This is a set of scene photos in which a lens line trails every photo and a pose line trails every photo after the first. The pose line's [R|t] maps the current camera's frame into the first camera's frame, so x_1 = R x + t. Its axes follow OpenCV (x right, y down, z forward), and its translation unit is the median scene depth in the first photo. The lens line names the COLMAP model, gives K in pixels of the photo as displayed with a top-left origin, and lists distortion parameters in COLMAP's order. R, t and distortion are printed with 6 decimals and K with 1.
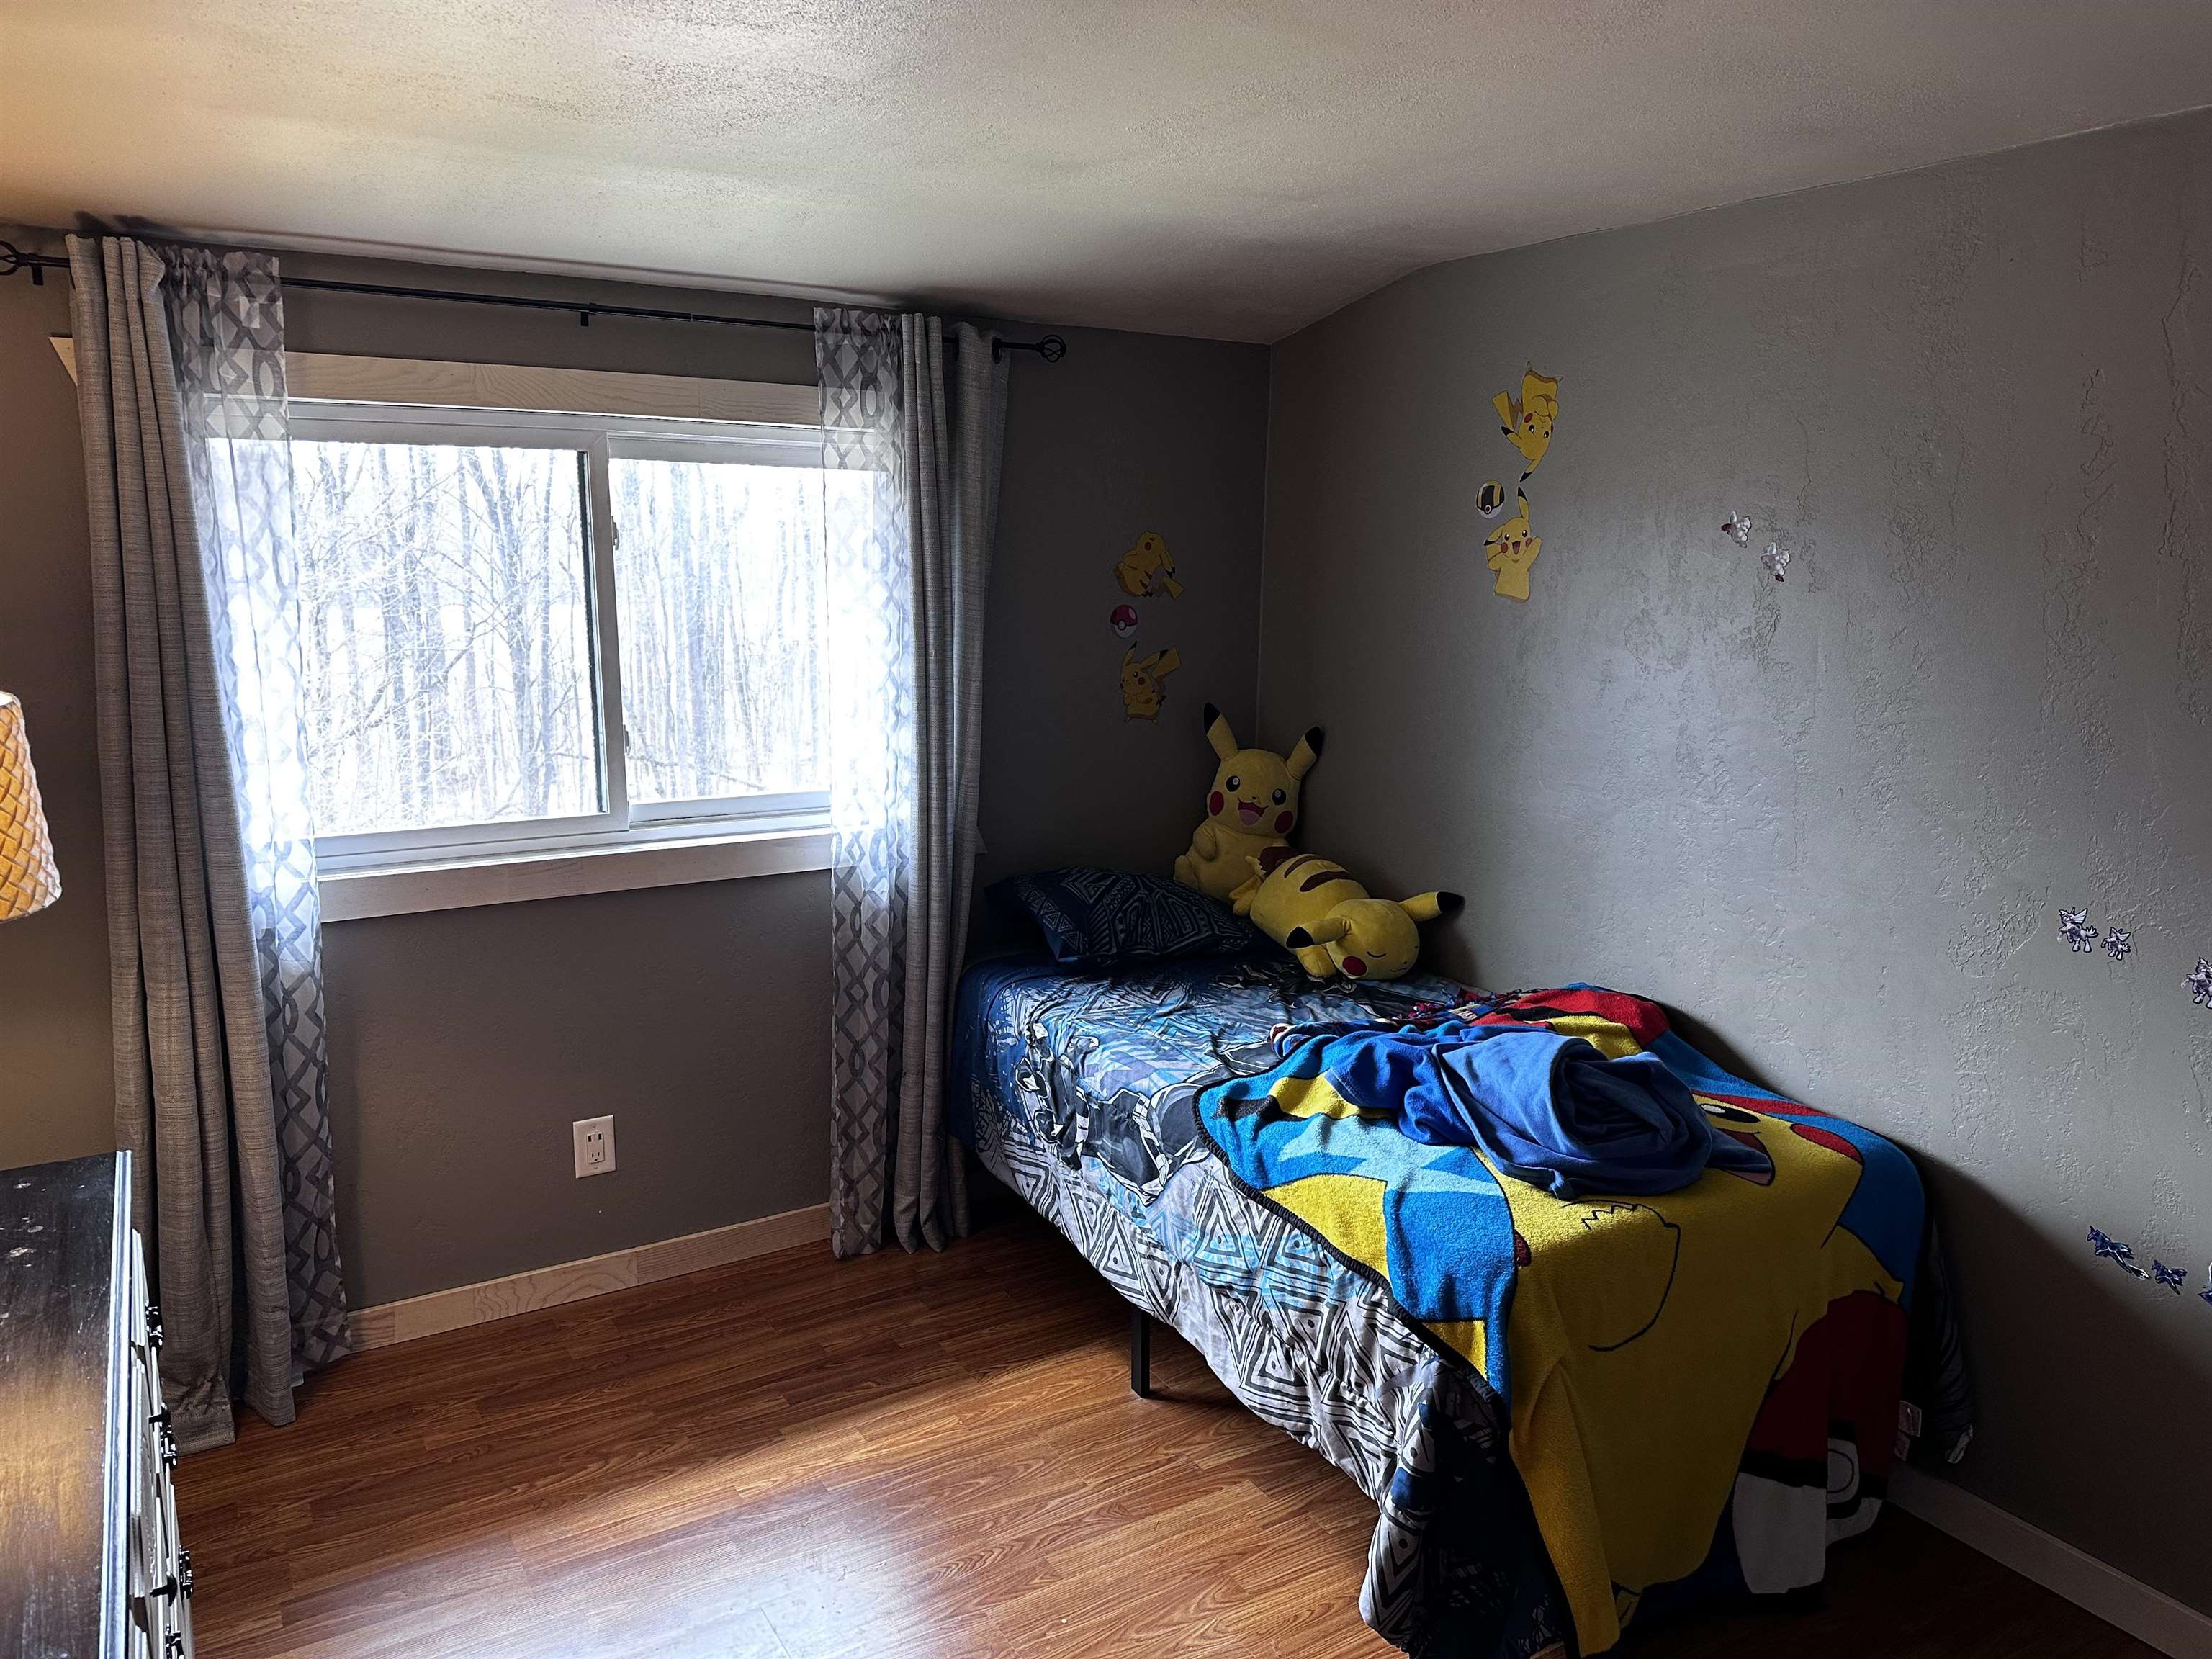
lens RADIAL K [[1532.4, 0, 1105.3], [0, 1532.4, 847.7], [0, 0, 1]] dist [0.083656, -0.104370]
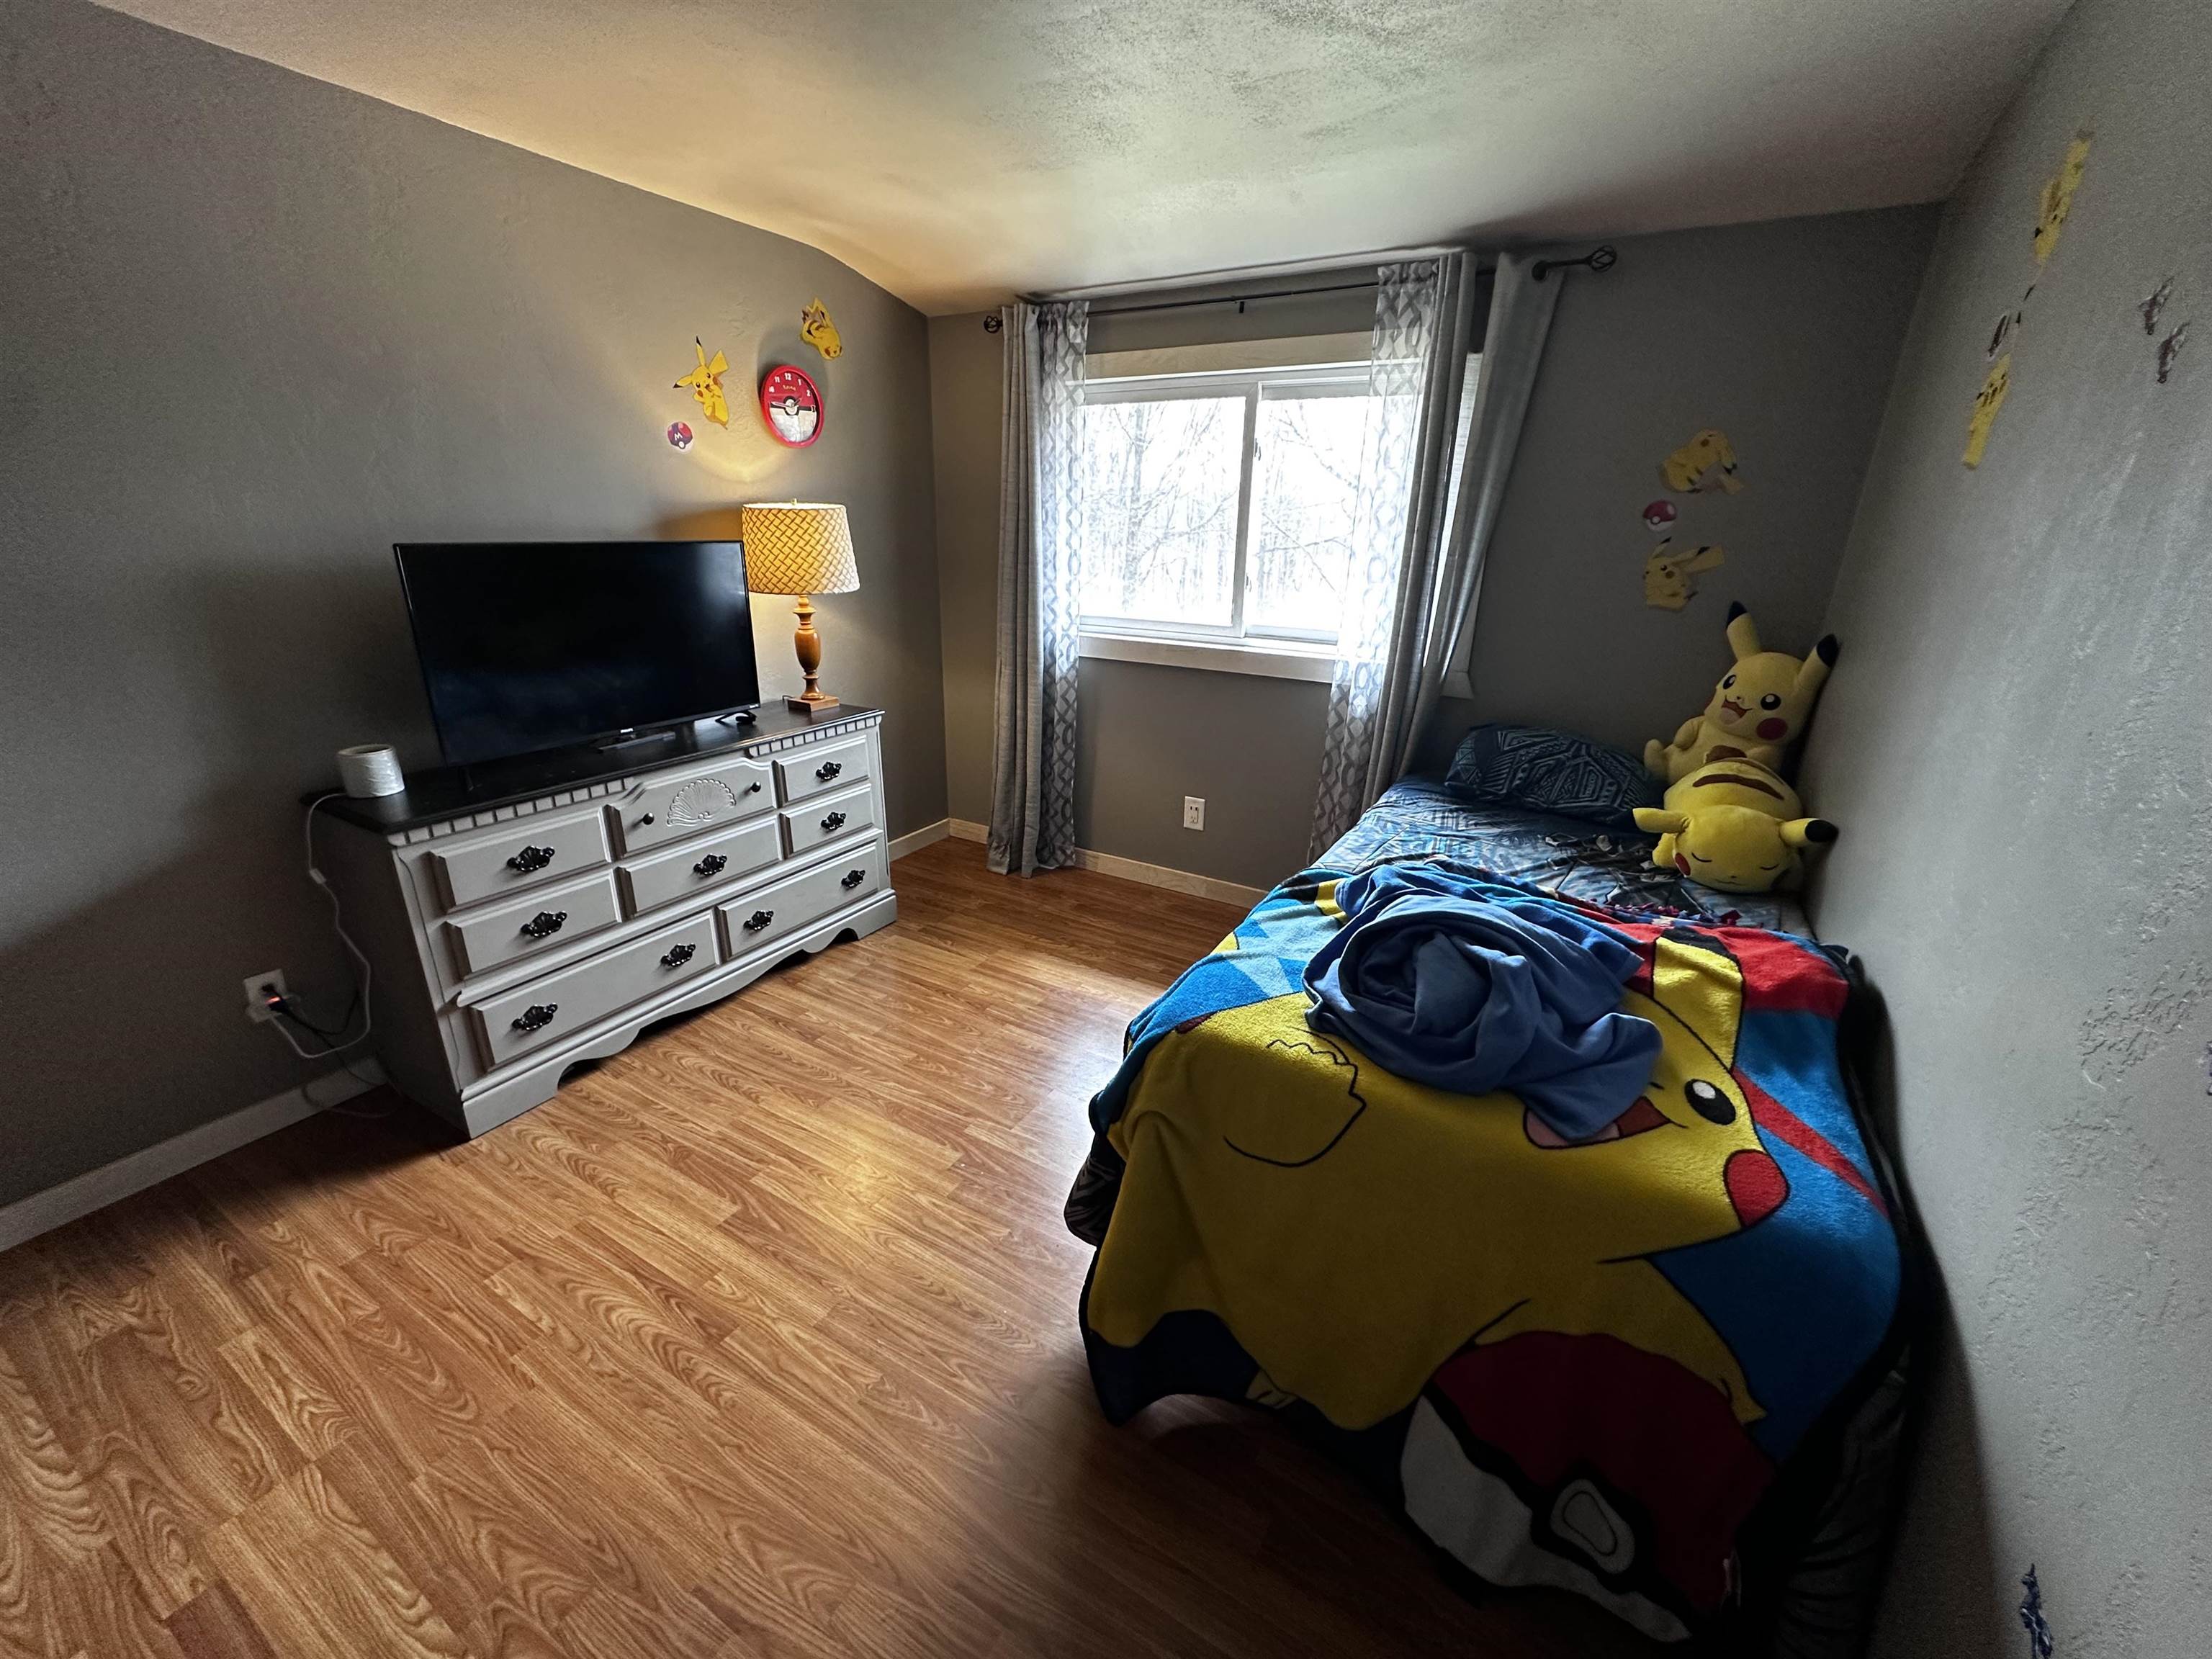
lens RADIAL K [[878.9, 0, 1086.6], [0, 878.9, 825.4], [0, 0, 1]] dist [-0.002020, 0.000229]
pose [[0.468306, 0.295785, -0.832587, 0.479434], [-0.183791, 0.954301, 0.235648, -0.010896], [0.864240, 0.042667, 0.501268, 0.398114]]
